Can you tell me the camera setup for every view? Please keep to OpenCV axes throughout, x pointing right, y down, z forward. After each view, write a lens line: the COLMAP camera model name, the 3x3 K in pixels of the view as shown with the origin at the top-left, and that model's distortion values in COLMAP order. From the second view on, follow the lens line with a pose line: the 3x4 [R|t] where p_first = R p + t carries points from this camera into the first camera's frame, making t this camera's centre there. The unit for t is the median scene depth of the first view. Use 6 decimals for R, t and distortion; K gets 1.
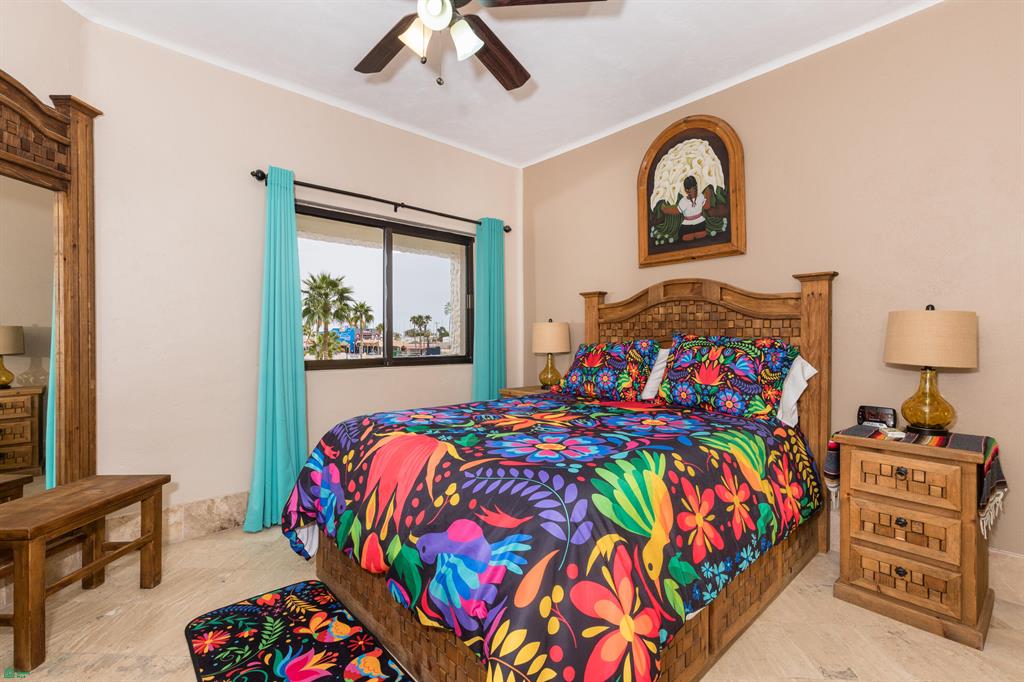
lens RADIAL K [[458.2, 0, 522.6], [0, 458.2, 341.0], [0, 0, 1]] dist [0.007926, -0.002470]
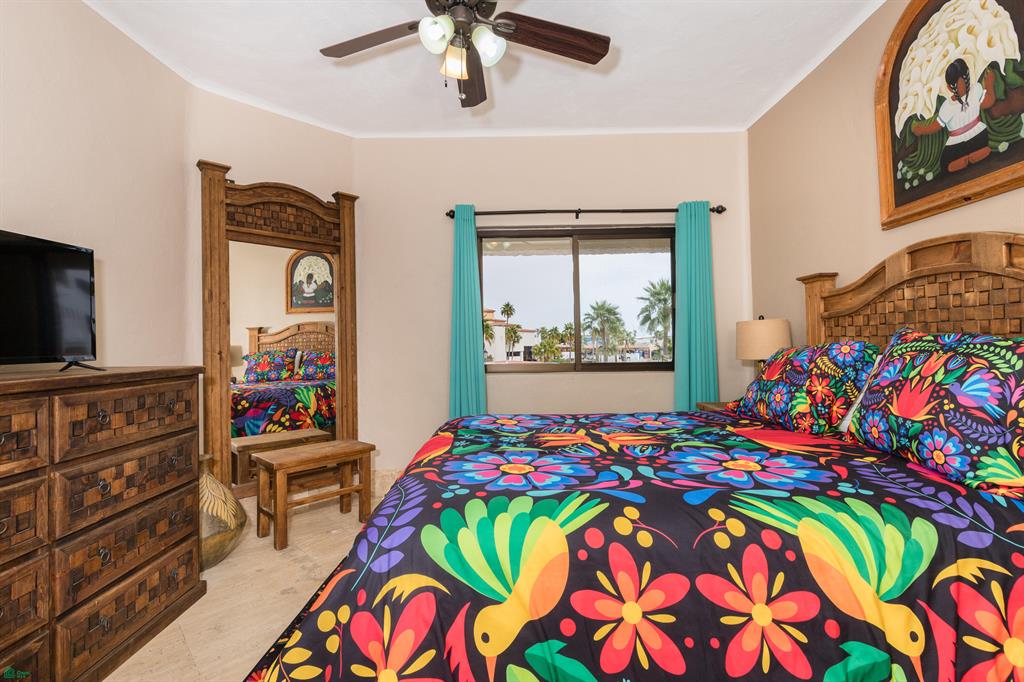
lens RADIAL K [[458.2, 0, 509.7], [0, 458.2, 341.1], [0, 0, 1]] dist [0.007926, -0.002470]
pose [[0.732417, -0.017919, -0.680620, 0.372673], [0.013057, 0.999839, -0.012272, -0.001587], [0.680731, 0.000101, 0.732534, 0.198732]]
